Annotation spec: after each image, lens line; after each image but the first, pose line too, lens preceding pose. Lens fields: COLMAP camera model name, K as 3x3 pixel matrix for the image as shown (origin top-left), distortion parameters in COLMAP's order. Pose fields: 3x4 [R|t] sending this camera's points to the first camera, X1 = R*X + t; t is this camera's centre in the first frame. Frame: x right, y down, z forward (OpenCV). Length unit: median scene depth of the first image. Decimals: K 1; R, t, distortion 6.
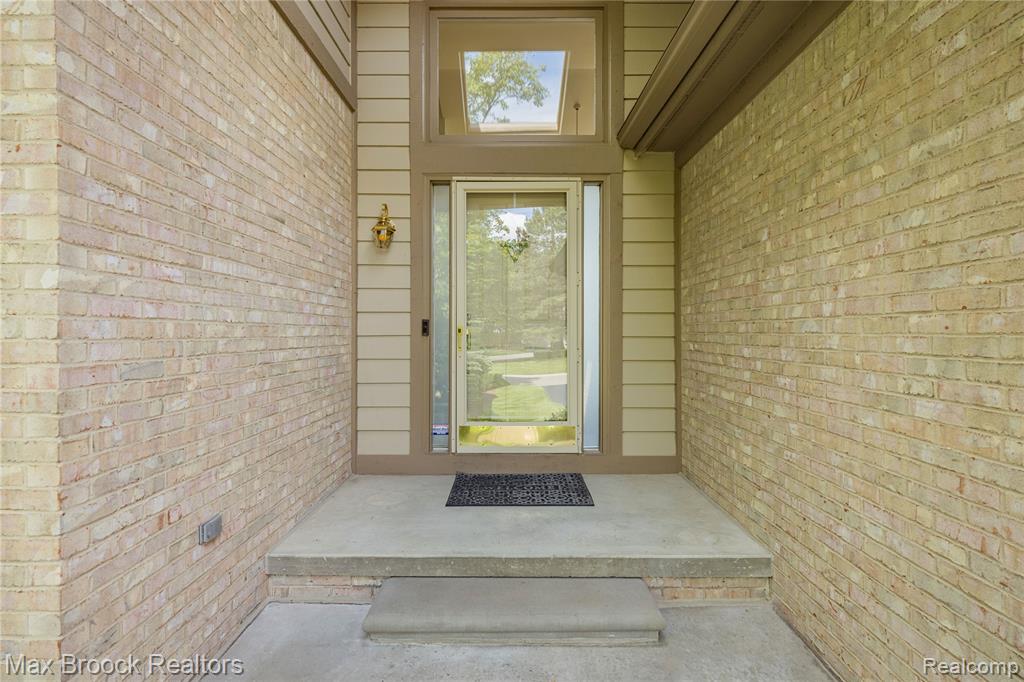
lens RADIAL K [[497.4, 0, 512.6], [0, 497.4, 332.4], [0, 0, 1]] dist [-0.002412, -0.000046]
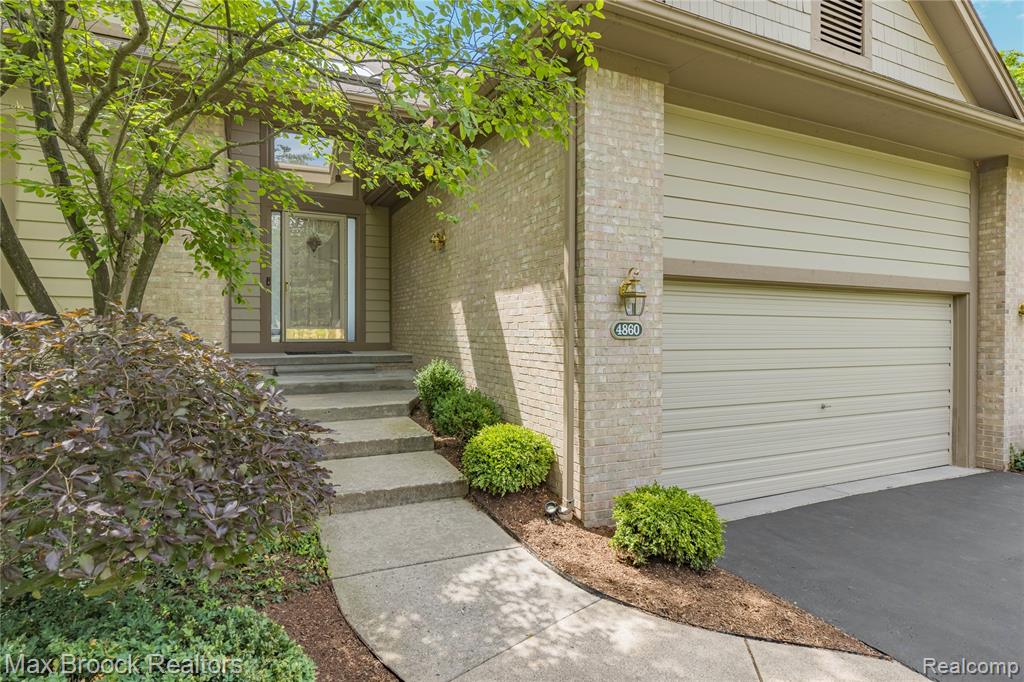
lens RADIAL K [[559.3, 0, 510.1], [0, 559.3, 334.4], [0, 0, 1]] dist [0.000076, 0.000195]
pose [[0.907677, -0.003059, 0.419659, -0.244299], [-0.000417, 0.999966, 0.008192, 0.192545], [-0.419670, -0.007611, 0.907645, -1.548973]]
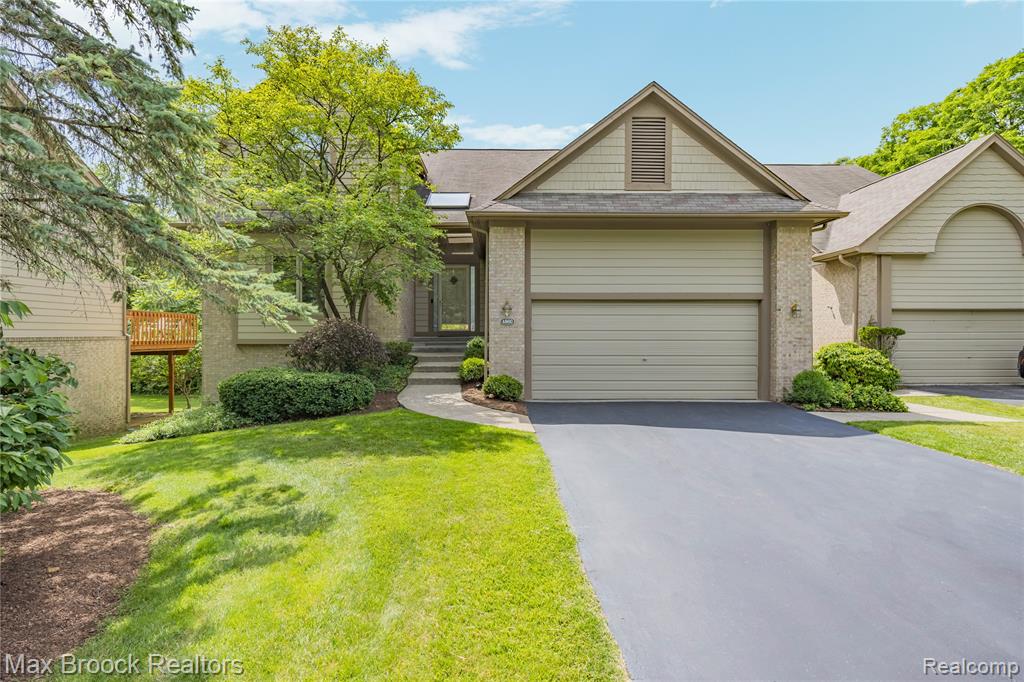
lens RADIAL K [[559.3, 0, 509.7], [0, 559.3, 340.3], [0, 0, 1]] dist [0.000076, 0.000195]
pose [[0.999983, -0.004564, 0.003575, 0.465484], [0.004501, 0.999842, 0.017169, 0.244329], [-0.003653, -0.017153, 0.999846, -3.743061]]
